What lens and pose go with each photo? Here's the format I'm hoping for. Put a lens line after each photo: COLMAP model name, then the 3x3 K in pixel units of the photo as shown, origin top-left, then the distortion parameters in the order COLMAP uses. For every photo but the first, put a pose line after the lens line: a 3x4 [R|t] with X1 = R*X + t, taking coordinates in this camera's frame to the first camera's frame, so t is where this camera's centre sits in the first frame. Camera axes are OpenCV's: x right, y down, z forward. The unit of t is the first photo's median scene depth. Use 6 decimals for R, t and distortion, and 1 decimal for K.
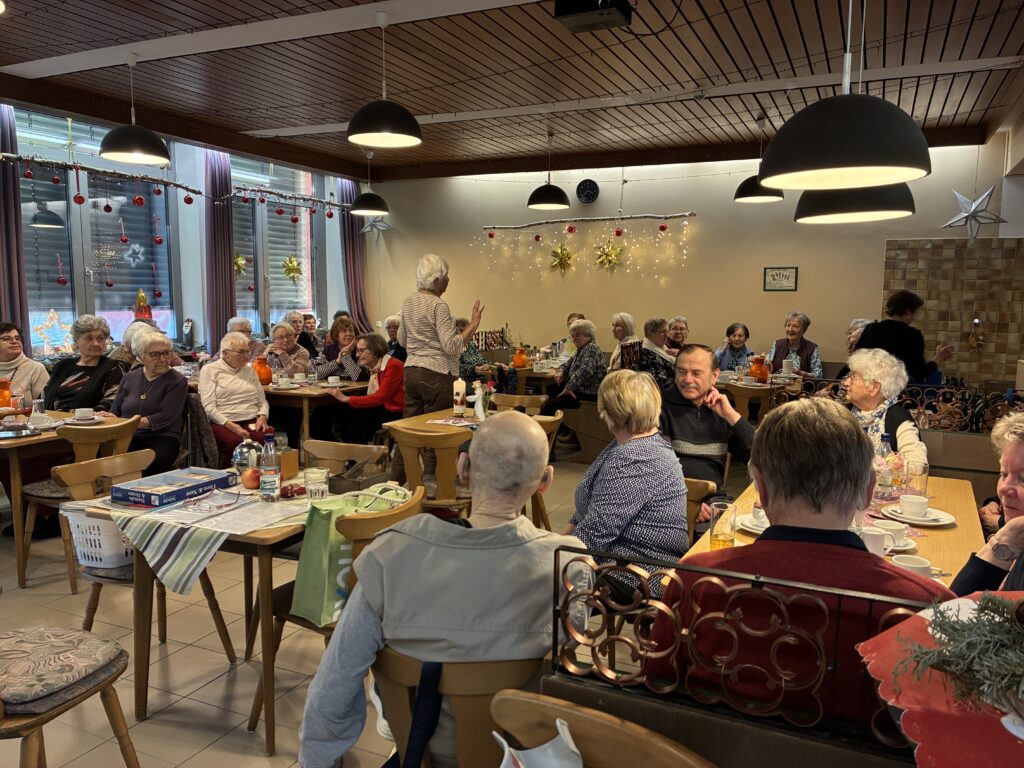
lens RADIAL K [[768.1, 0, 516.4], [0, 768.1, 389.3], [0, 0, 1]] dist [0.030852, -0.033566]
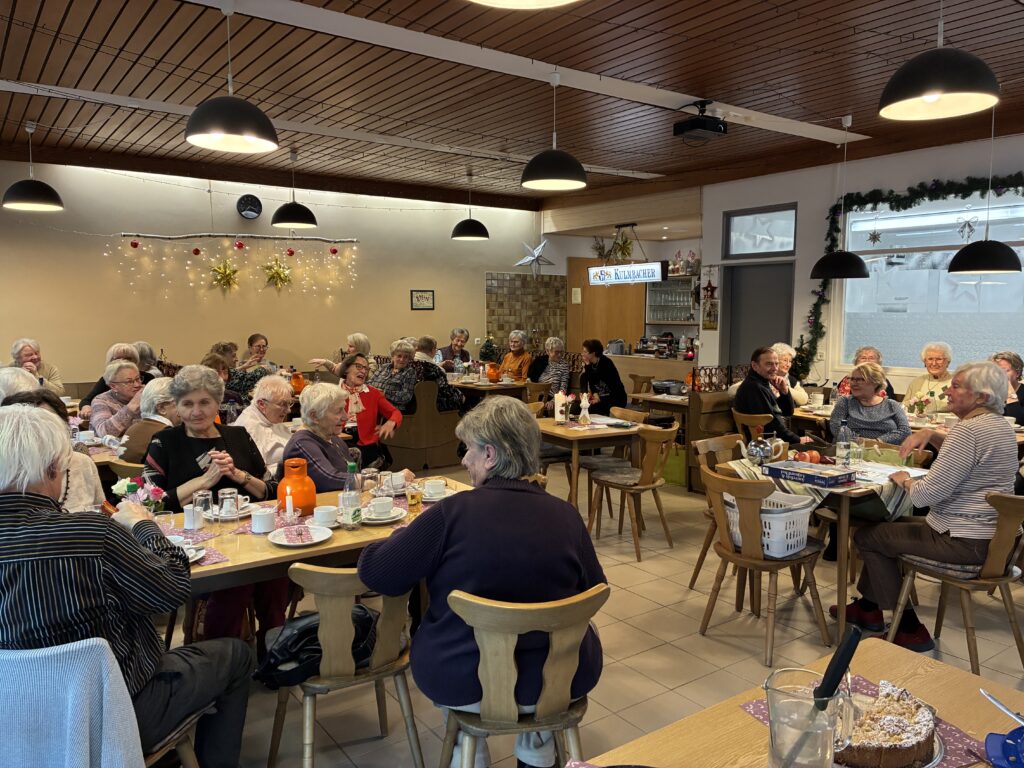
lens RADIAL K [[768.1, 0, 511.5], [0, 768.1, 383.8], [0, 0, 1]] dist [0.030852, -0.033566]
pose [[0.486001, -0.091284, 0.869178, -0.704038], [0.114327, 0.992625, 0.040323, -0.049437], [-0.866448, 0.079773, 0.492853, 0.318867]]
